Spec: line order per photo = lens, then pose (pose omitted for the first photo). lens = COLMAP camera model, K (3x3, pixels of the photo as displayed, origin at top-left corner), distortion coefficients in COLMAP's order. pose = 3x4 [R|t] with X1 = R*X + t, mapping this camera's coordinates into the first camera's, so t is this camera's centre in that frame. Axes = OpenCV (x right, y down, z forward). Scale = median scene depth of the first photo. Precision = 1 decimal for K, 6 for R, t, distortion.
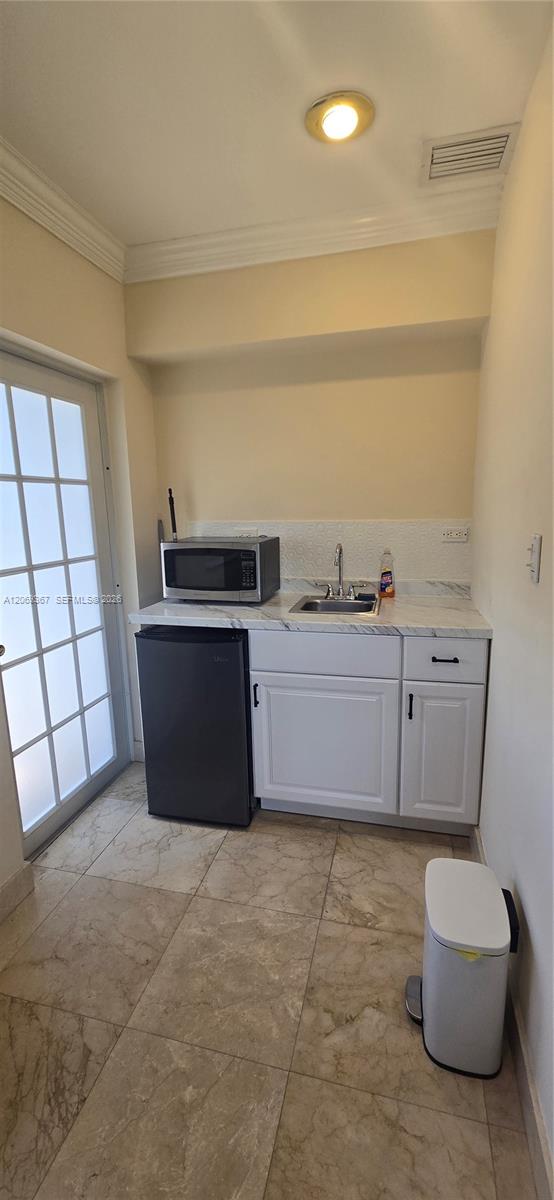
lens RADIAL K [[490.0, 0, 278.4], [0, 490.0, 596.2], [0, 0, 1]] dist [0.002136, 0.001541]
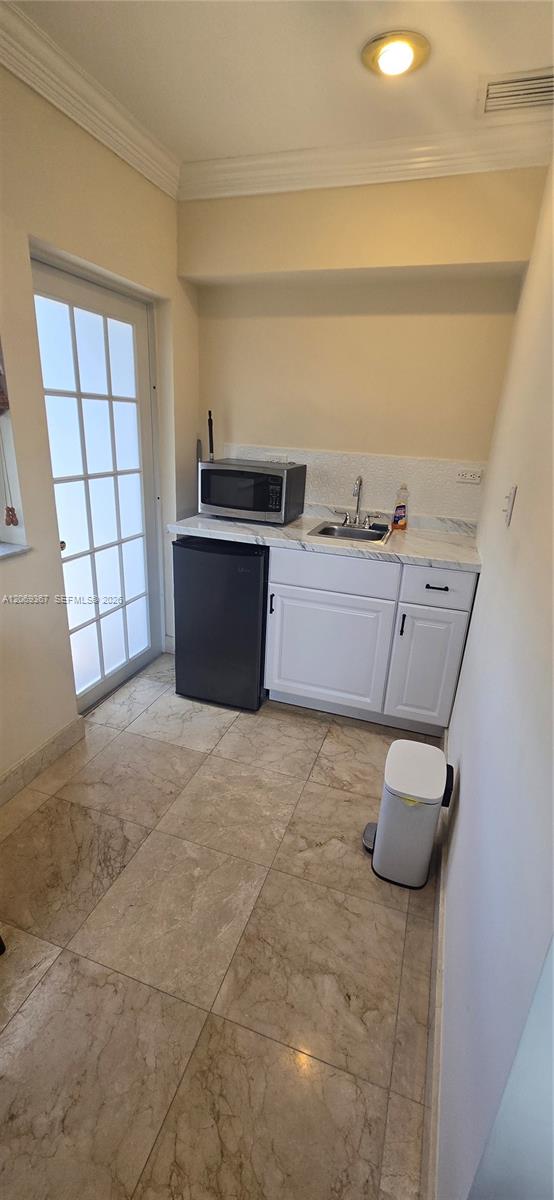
lens RADIAL K [[490.0, 0, 278.4], [0, 490.0, 596.2], [0, 0, 1]] dist [0.002136, 0.001541]
pose [[0.994331, 0.092718, -0.052044, 0.029318], [-0.083511, 0.983987, 0.157468, -0.000466], [0.065811, -0.152229, 0.986152, -0.149527]]
